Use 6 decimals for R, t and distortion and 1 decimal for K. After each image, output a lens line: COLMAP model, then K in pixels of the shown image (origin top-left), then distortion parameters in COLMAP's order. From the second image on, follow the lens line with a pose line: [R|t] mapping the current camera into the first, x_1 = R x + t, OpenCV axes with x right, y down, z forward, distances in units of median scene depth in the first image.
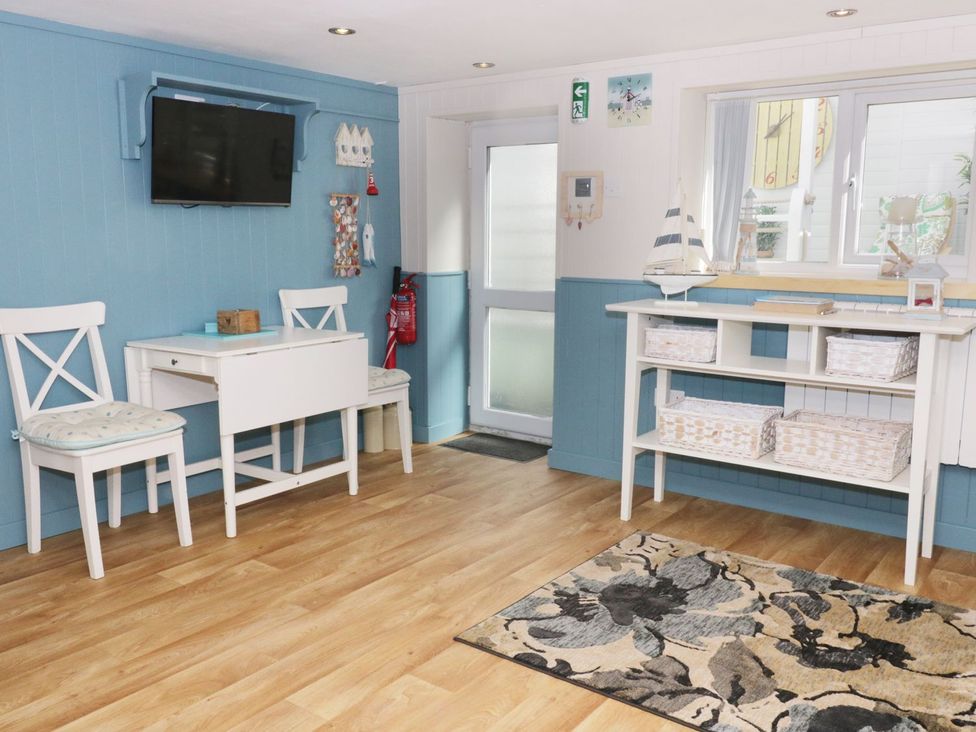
lens RADIAL K [[866.2, 0, 488.0], [0, 866.2, 366.0], [0, 0, 1]] dist [0.011555, 0.007437]
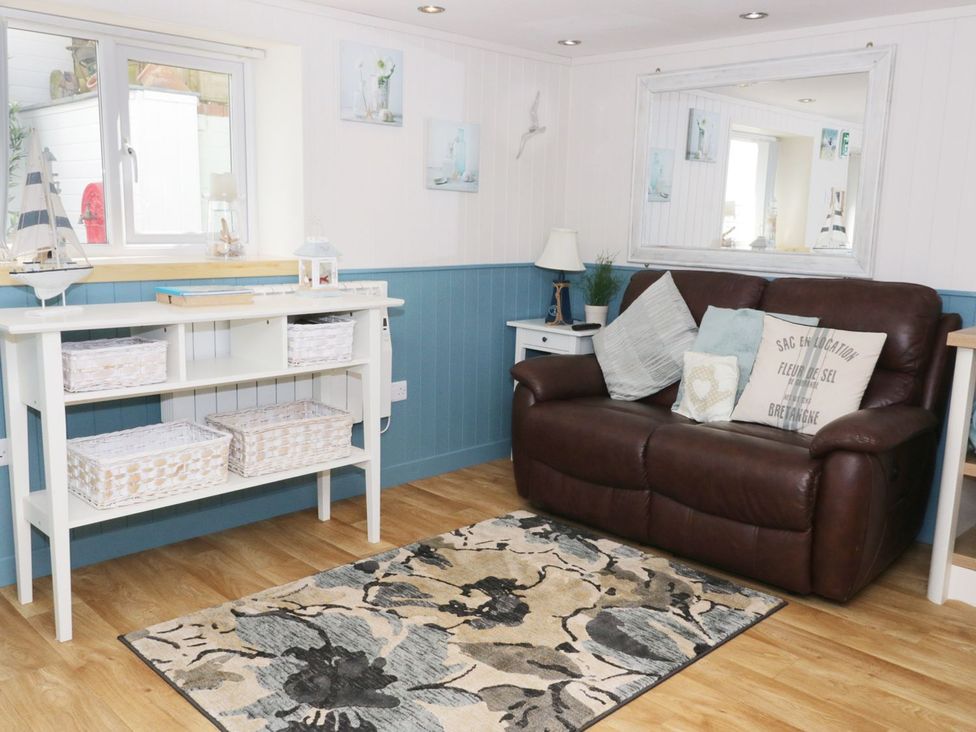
lens RADIAL K [[866.2, 0, 488.0], [0, 866.2, 366.0], [0, 0, 1]] dist [0.011555, 0.007437]
pose [[0.142867, -0.175266, 0.974100, -0.483163], [0.130277, 0.978963, 0.157033, -0.108154], [-0.981131, 0.104468, 0.162694, 0.641980]]
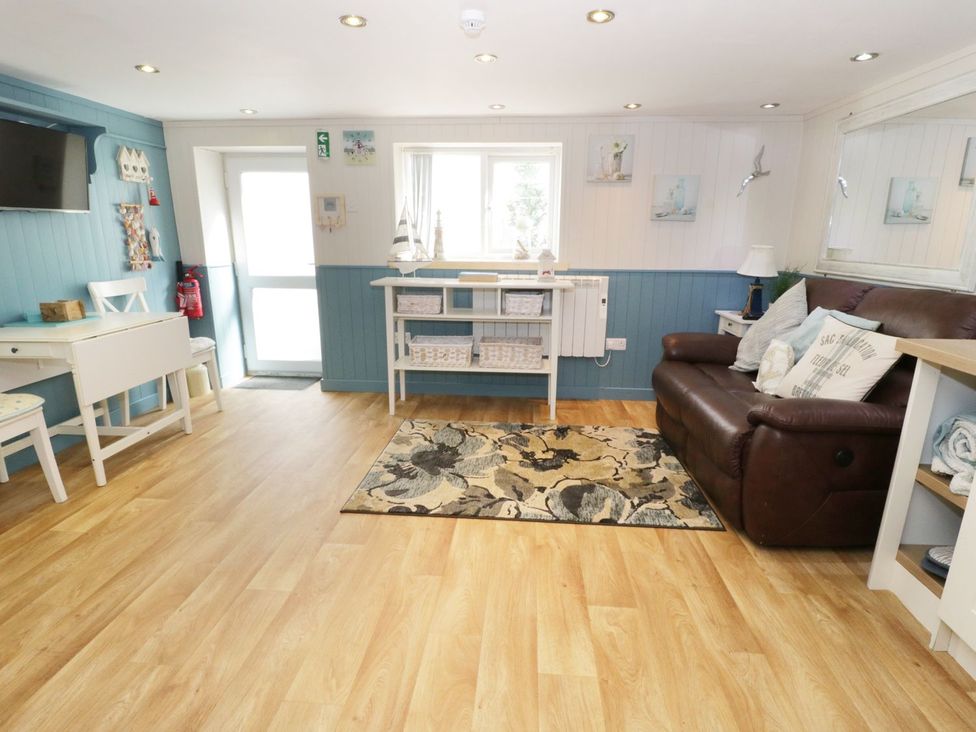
lens RADIAL K [[508.8, 0, 493.0], [0, 508.8, 365.7], [0, 0, 1]] dist [0.003629, -0.014195]
pose [[0.841022, -0.131524, 0.524769, -0.202983], [0.080862, 0.989662, 0.118447, -0.013721], [-0.534923, -0.057182, 0.842963, 0.112423]]
